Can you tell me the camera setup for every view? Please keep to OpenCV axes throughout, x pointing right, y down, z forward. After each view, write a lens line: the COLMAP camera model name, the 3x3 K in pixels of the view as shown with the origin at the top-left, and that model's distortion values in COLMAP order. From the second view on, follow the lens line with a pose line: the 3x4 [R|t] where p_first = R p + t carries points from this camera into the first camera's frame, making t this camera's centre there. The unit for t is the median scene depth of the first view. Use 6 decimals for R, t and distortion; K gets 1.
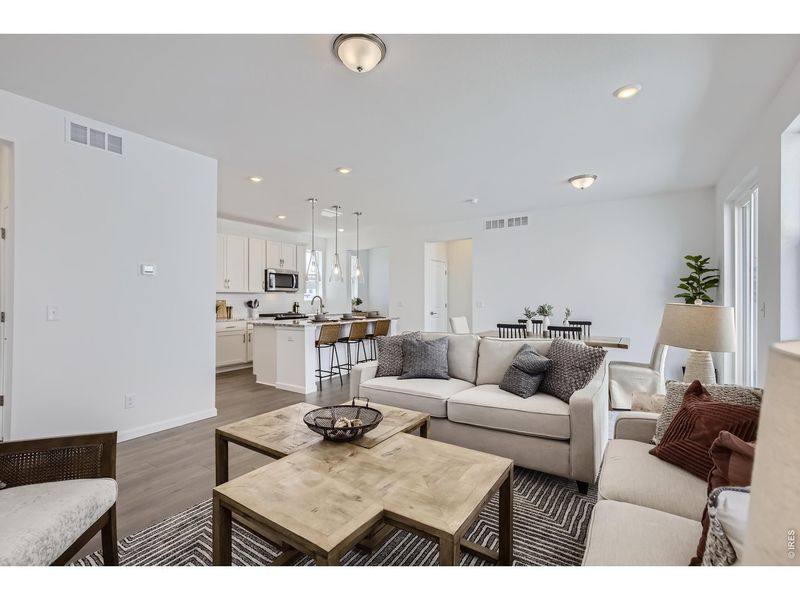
lens RADIAL K [[362.4, 0, 400.8], [0, 362.4, 298.5], [0, 0, 1]] dist [-0.000987, 0.001117]
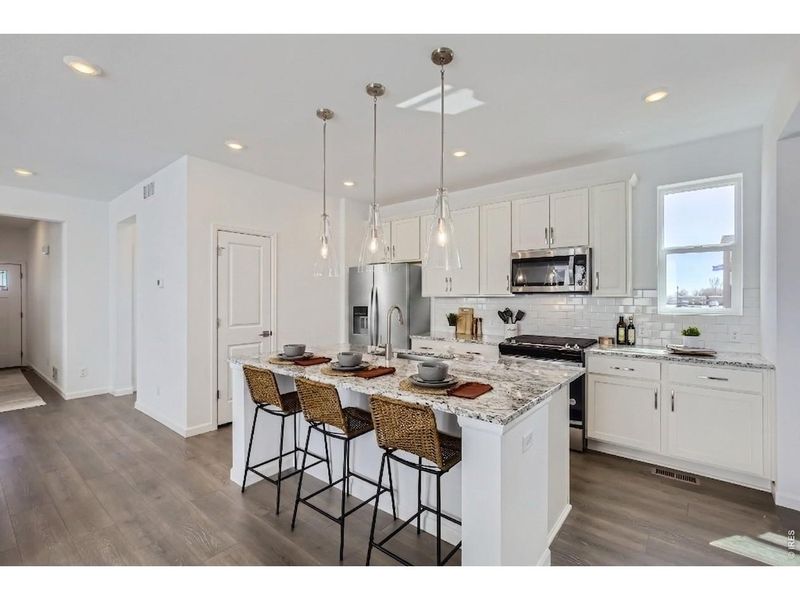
lens RADIAL K [[355.6, 0, 401.8], [0, 355.6, 298.6], [0, 0, 1]] dist [0.000990, 0.000390]
pose [[-0.089099, 0.001065, -0.996022, 0.180426], [-0.000138, 0.999999, 0.001081, -0.013344], [0.996023, 0.000234, -0.089099, 0.885908]]
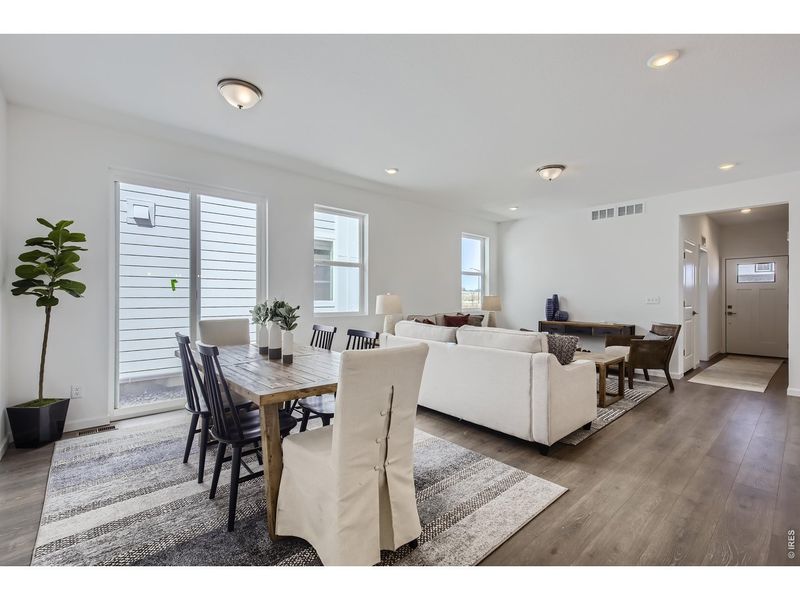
lens RADIAL K [[362.4, 0, 400.8], [0, 362.4, 298.5], [0, 0, 1]] dist [-0.000987, 0.001117]
pose [[-0.965863, -0.001911, 0.259045, 0.051076], [-0.000861, 0.999991, 0.004165, 0.009633], [-0.259050, 0.003799, -0.965856, 0.977091]]
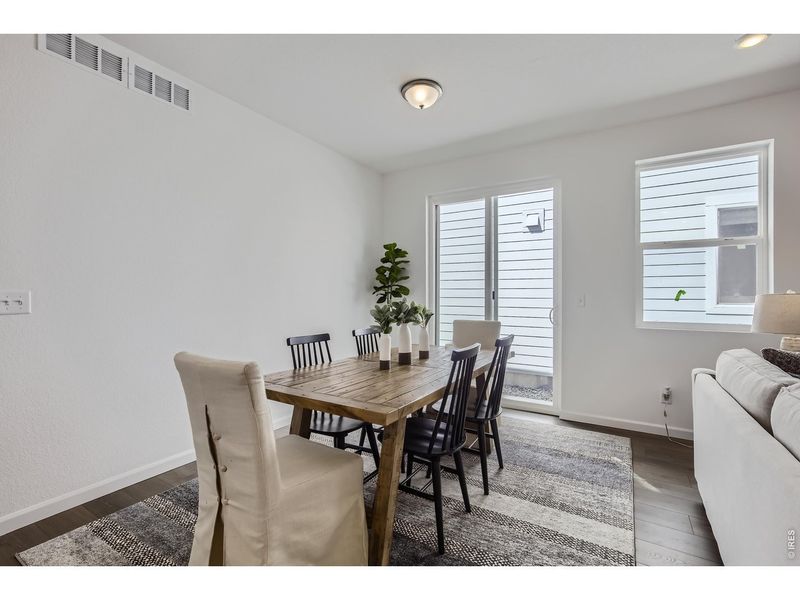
lens RADIAL K [[362.4, 0, 400.8], [0, 362.4, 298.5], [0, 0, 1]] dist [-0.000987, 0.001117]
pose [[-0.027819, -0.006156, 0.999594, -0.067680], [-0.004426, 0.999972, 0.006035, 0.008877], [-0.999603, -0.004256, -0.027845, 0.678013]]
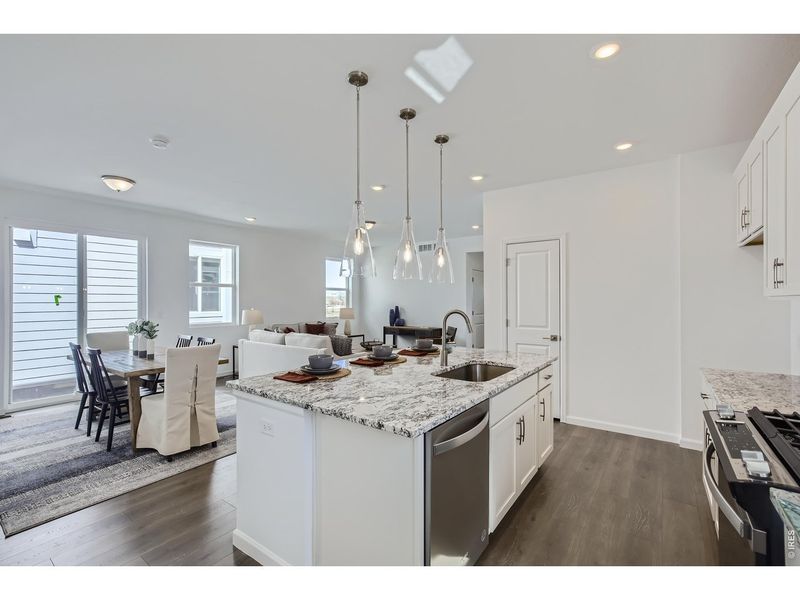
lens RADIAL K [[362.4, 0, 400.8], [0, 362.4, 298.5], [0, 0, 1]] dist [-0.000987, 0.001117]
pose [[-0.998945, 0.003812, 0.045753, -0.161199], [0.003609, 0.999983, -0.004508, -0.016776], [-0.045770, -0.004338, -0.998943, 1.207296]]
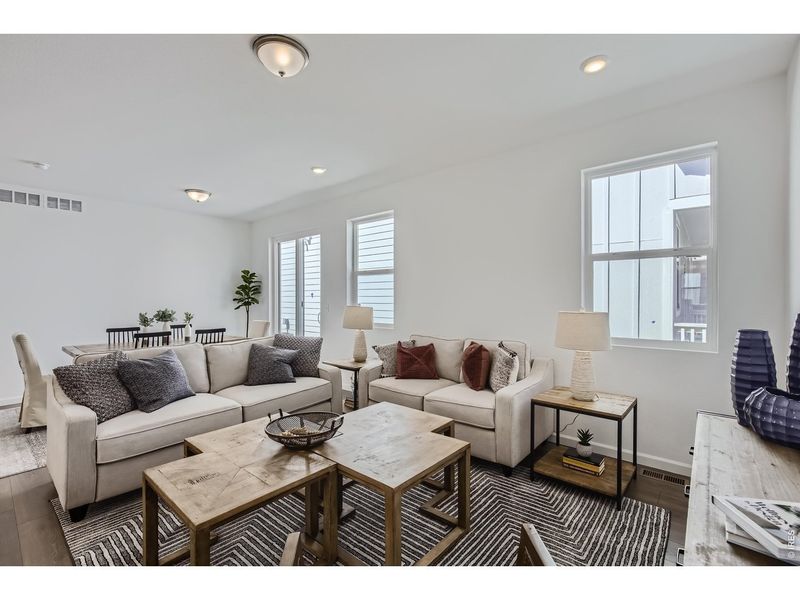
lens RADIAL K [[362.4, 0, 400.8], [0, 362.4, 298.5], [0, 0, 1]] dist [-0.000987, 0.001117]
pose [[0.121461, -0.001686, 0.992595, -0.323258], [0.003552, 0.999993, 0.001263, -0.007886], [-0.992590, 0.003372, 0.121467, 0.173601]]
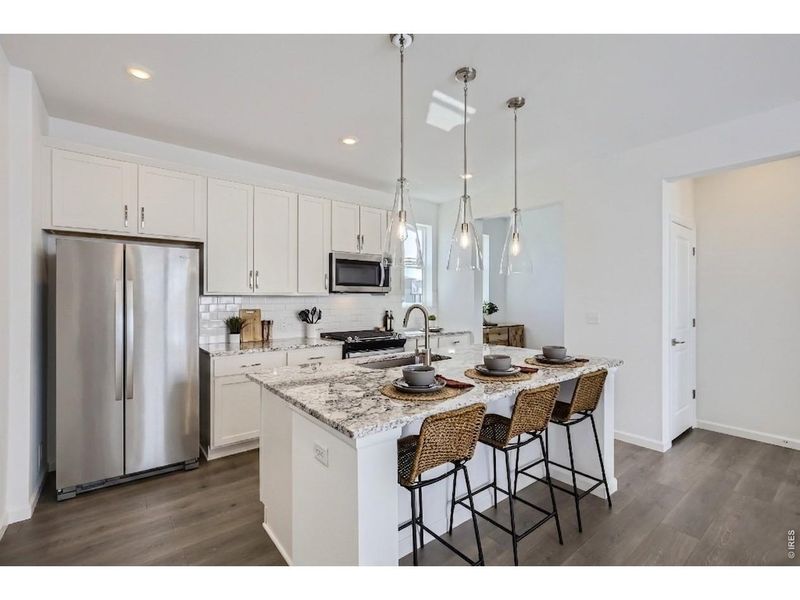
lens RADIAL K [[362.4, 0, 400.8], [0, 362.4, 298.5], [0, 0, 1]] dist [-0.000987, 0.001117]
pose [[0.952104, 0.004978, -0.305734, -0.104331], [-0.003105, 0.999973, 0.006612, -0.015415], [0.305759, -0.005346, 0.952094, 0.514849]]
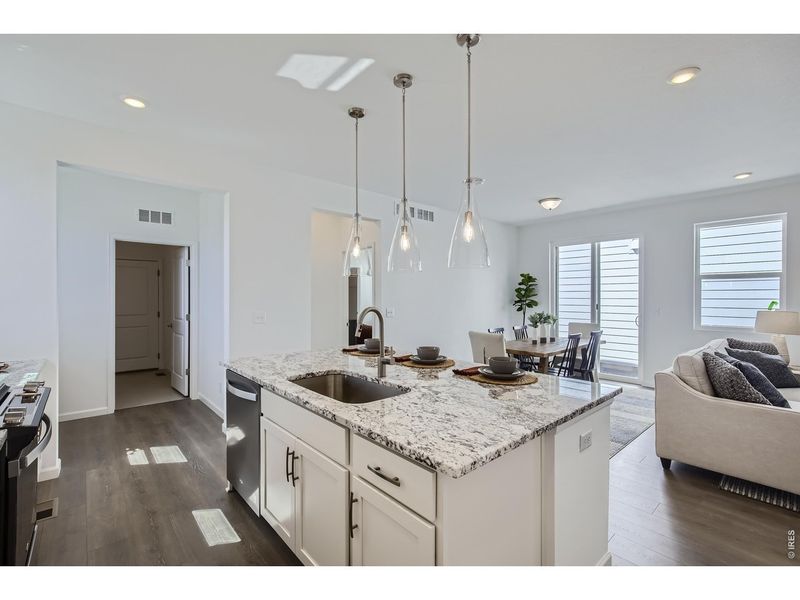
lens RADIAL K [[362.4, 0, 400.8], [0, 362.4, 298.5], [0, 0, 1]] dist [-0.000987, 0.001117]
pose [[0.258649, -0.000849, 0.965971, -0.469552], [-0.002261, 0.999996, 0.001485, -0.013957], [-0.965969, -0.002568, 0.258646, 0.748384]]
